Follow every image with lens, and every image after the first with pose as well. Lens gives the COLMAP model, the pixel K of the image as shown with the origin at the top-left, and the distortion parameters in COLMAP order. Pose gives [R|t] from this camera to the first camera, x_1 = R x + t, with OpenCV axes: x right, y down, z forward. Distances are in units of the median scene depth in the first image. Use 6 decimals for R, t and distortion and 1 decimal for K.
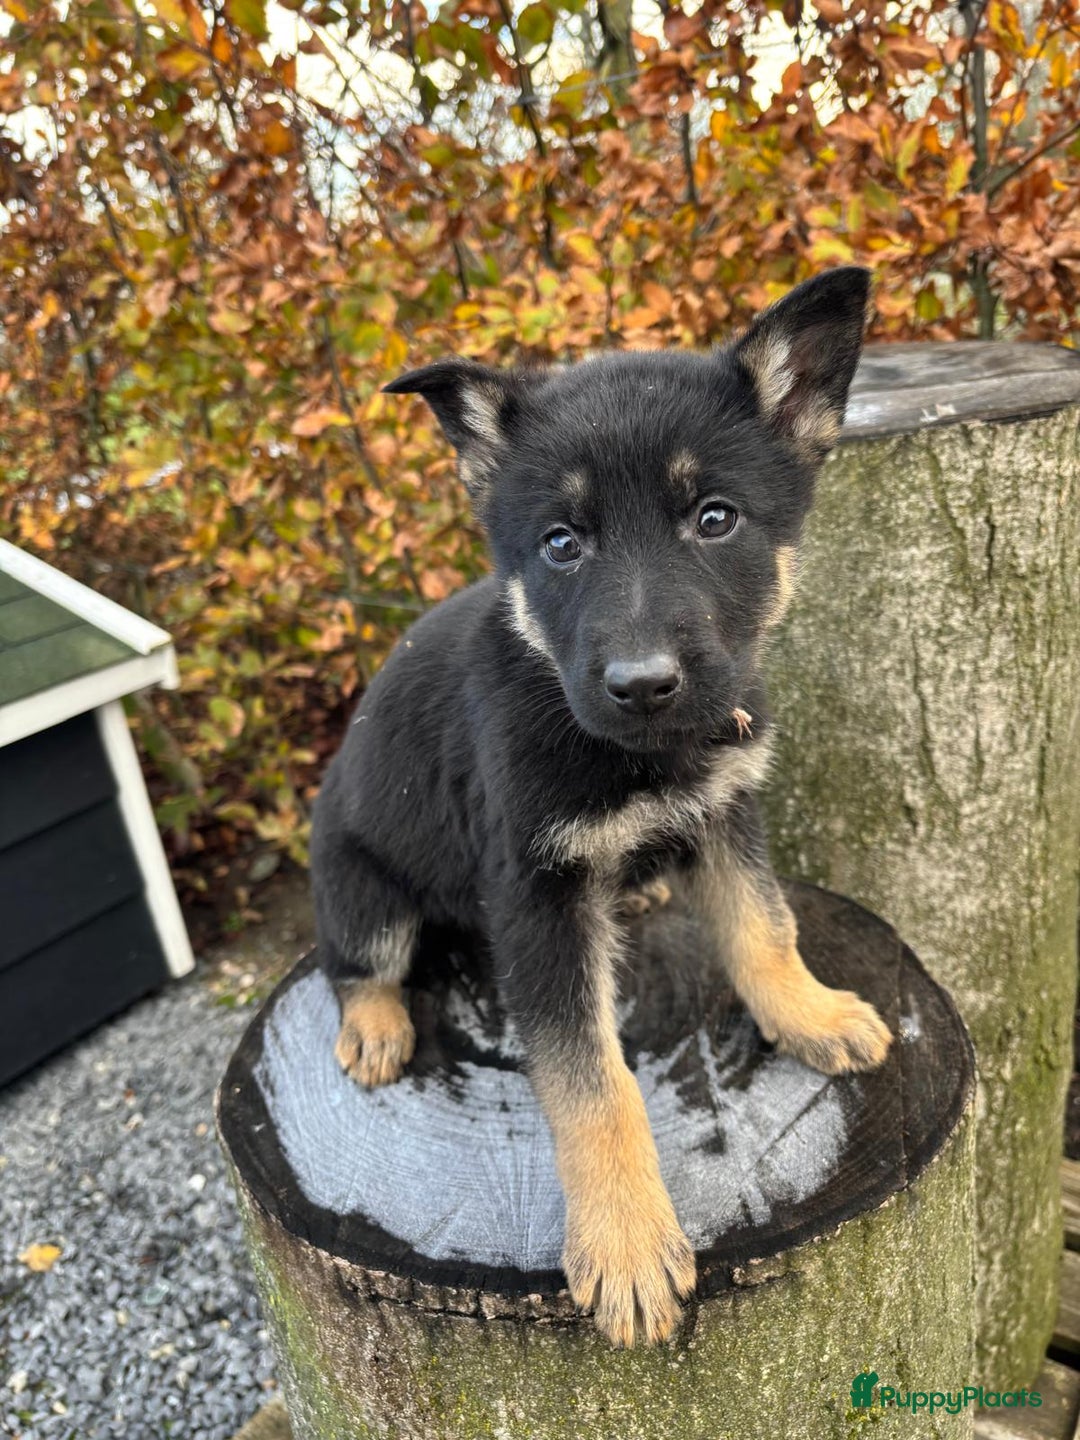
lens RADIAL K [[1130.5, 0, 539.1], [0, 1130.5, 741.6], [0, 0, 1]] dist [0.040520, -0.050988]
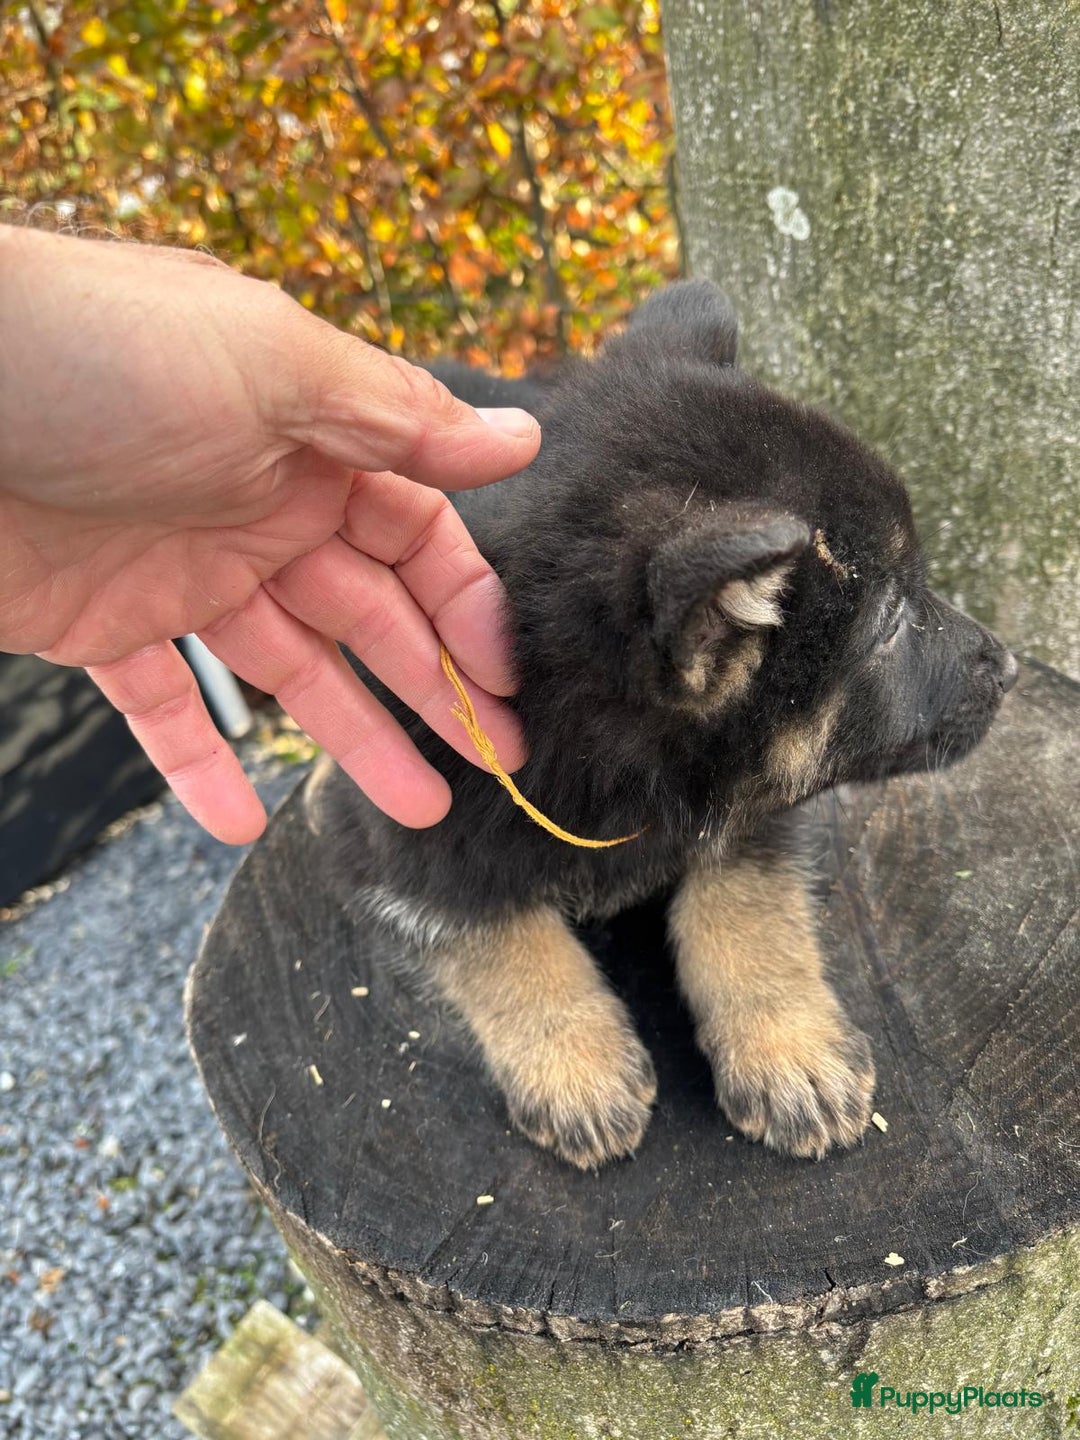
lens RADIAL K [[1130.5, 0, 539.1], [0, 1130.5, 741.6], [0, 0, 1]] dist [0.040520, -0.050988]
pose [[0.996094, -0.050801, -0.072222, 0.006550], [0.067066, 0.967309, 0.244572, -0.009758], [0.057437, -0.248460, 0.966938, 0.269520]]
